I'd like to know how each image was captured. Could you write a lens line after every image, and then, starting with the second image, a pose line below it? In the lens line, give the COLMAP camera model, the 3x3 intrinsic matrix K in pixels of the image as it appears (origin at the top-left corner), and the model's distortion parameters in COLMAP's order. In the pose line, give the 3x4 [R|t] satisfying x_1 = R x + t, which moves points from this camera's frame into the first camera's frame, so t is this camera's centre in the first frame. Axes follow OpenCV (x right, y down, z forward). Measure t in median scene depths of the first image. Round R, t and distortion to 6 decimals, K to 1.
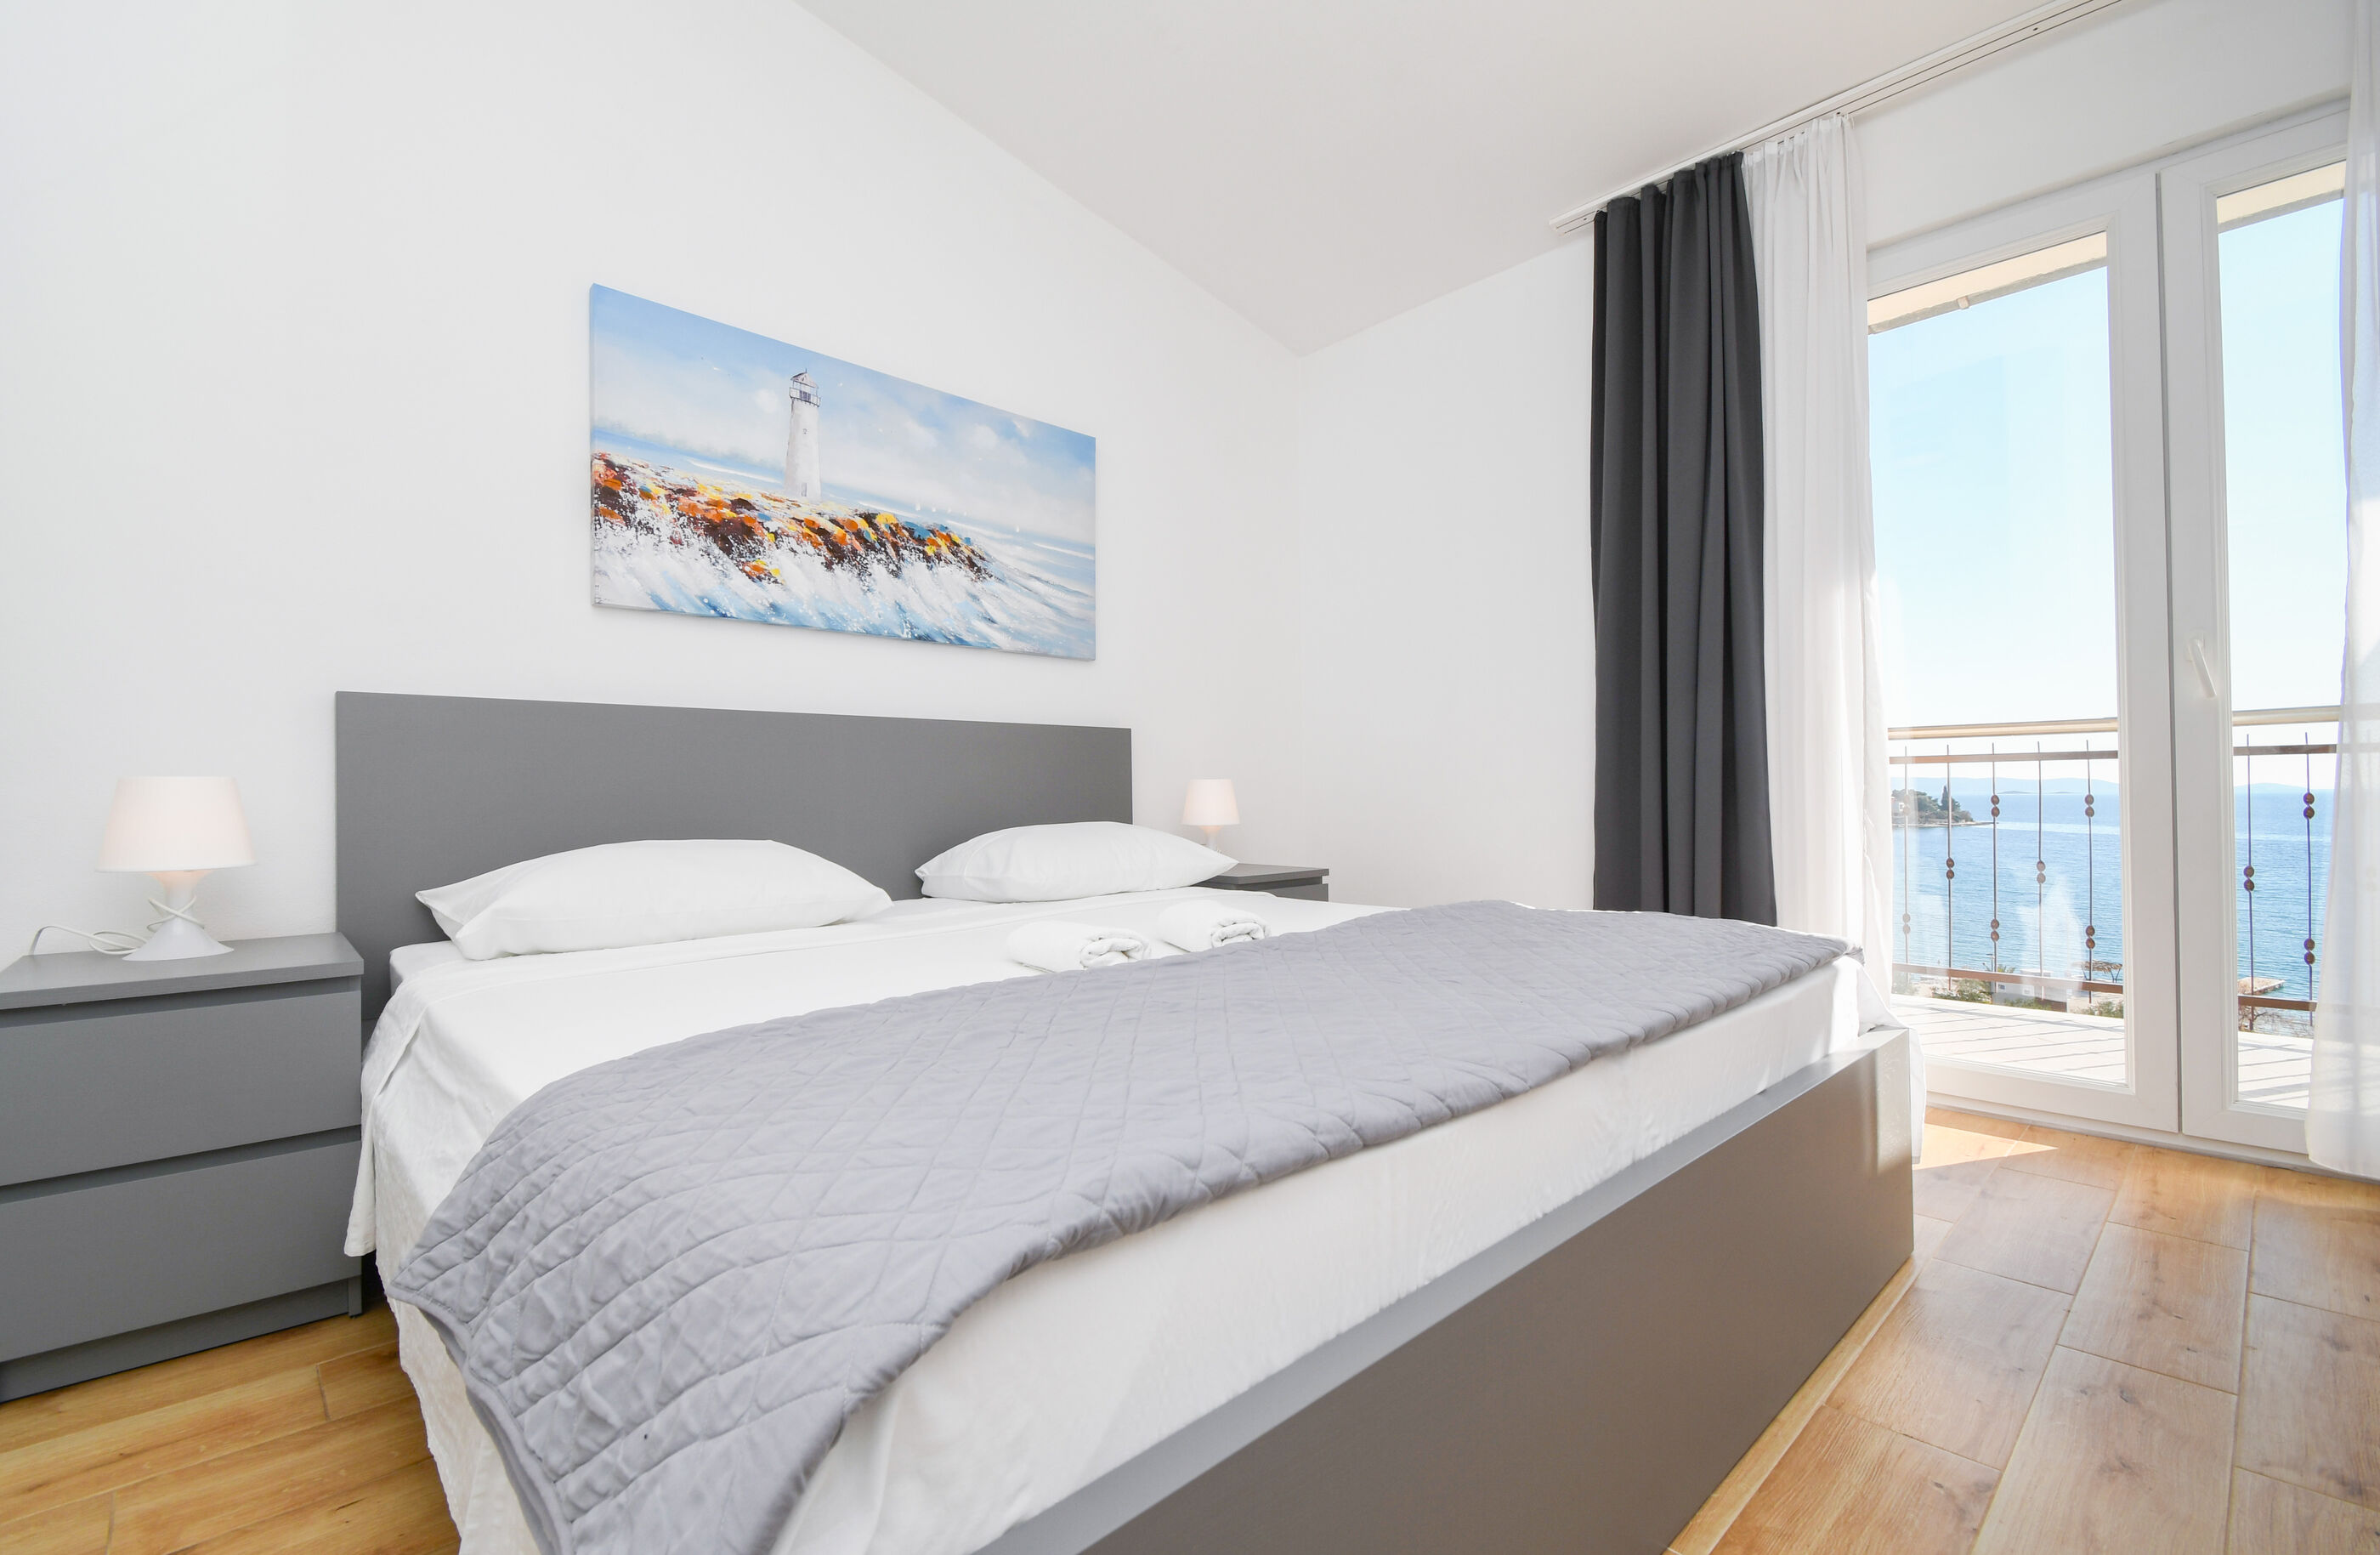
lens RADIAL K [[1061.8, 0, 1193.5], [0, 1061.8, 776.4], [0, 0, 1]] dist [0.015924, -0.001064]
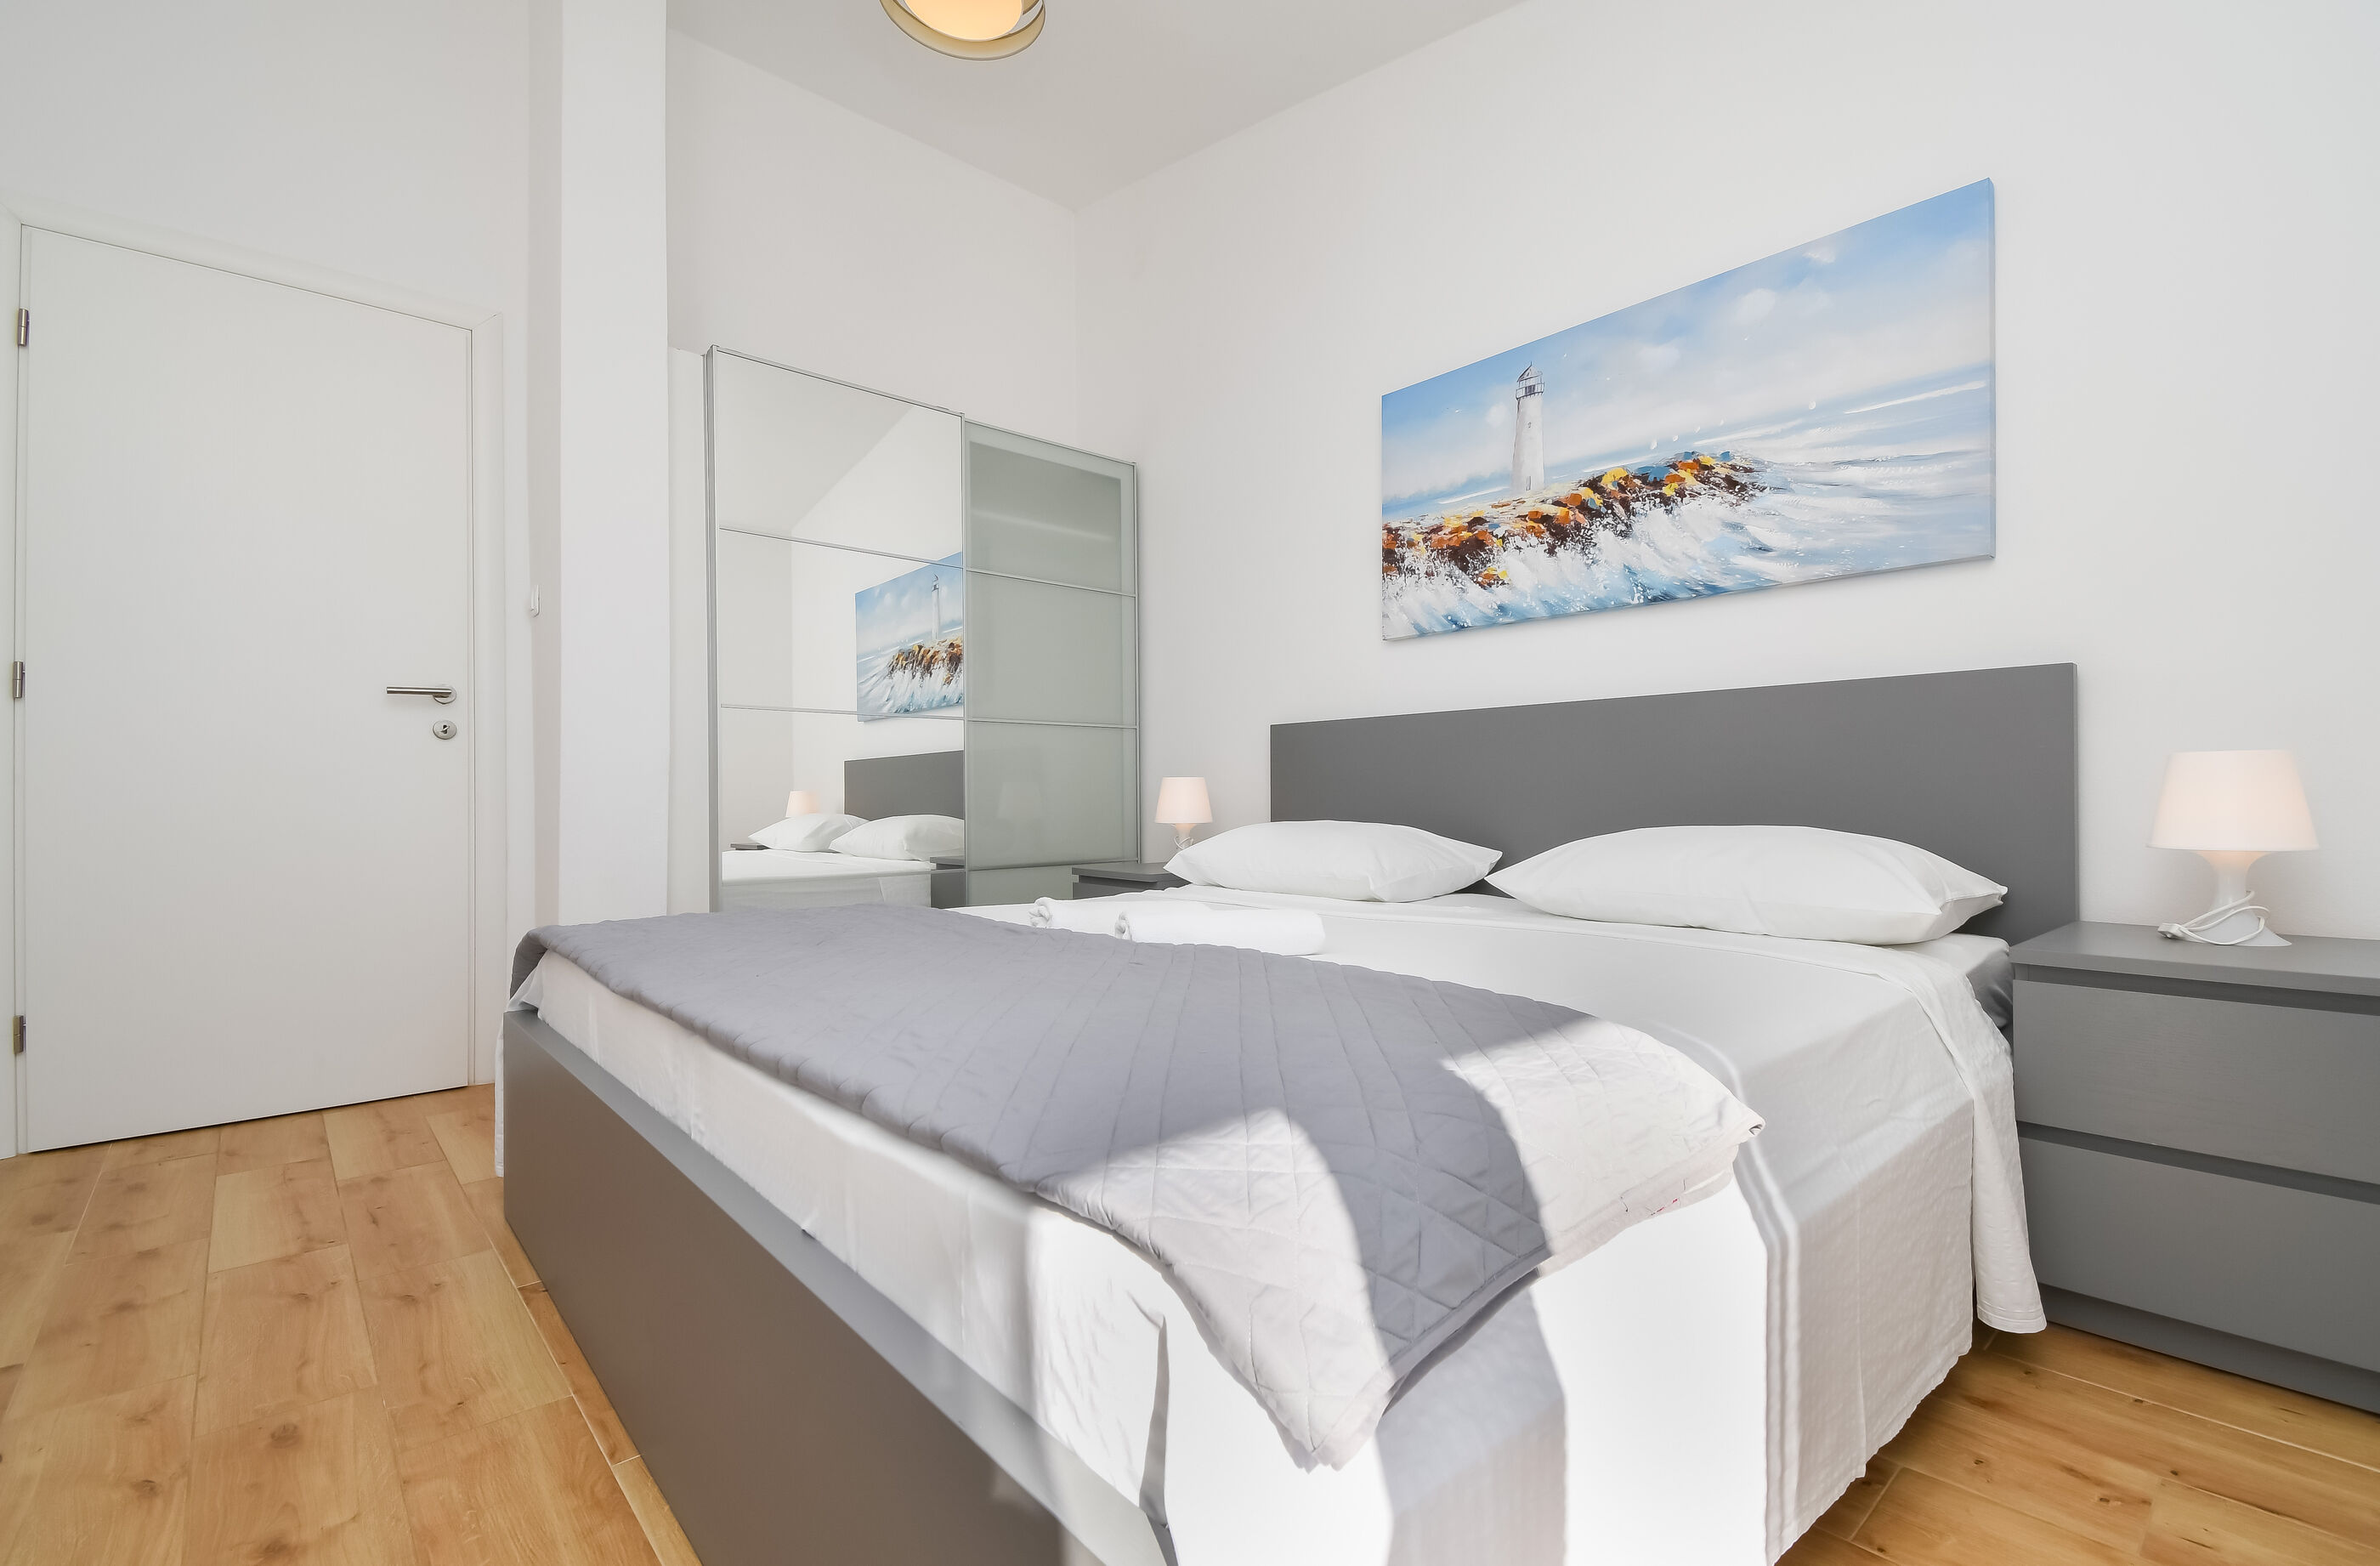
lens RADIAL K [[1065.0, 0, 1184.3], [0, 1065.0, 792.7], [0, 0, 1]] dist [-0.003380, -0.000837]
pose [[-0.076550, 0.012538, -0.996987, 0.654937], [0.032100, 0.999434, 0.010104, 0.003679], [0.996549, -0.031230, -0.076909, 0.723454]]
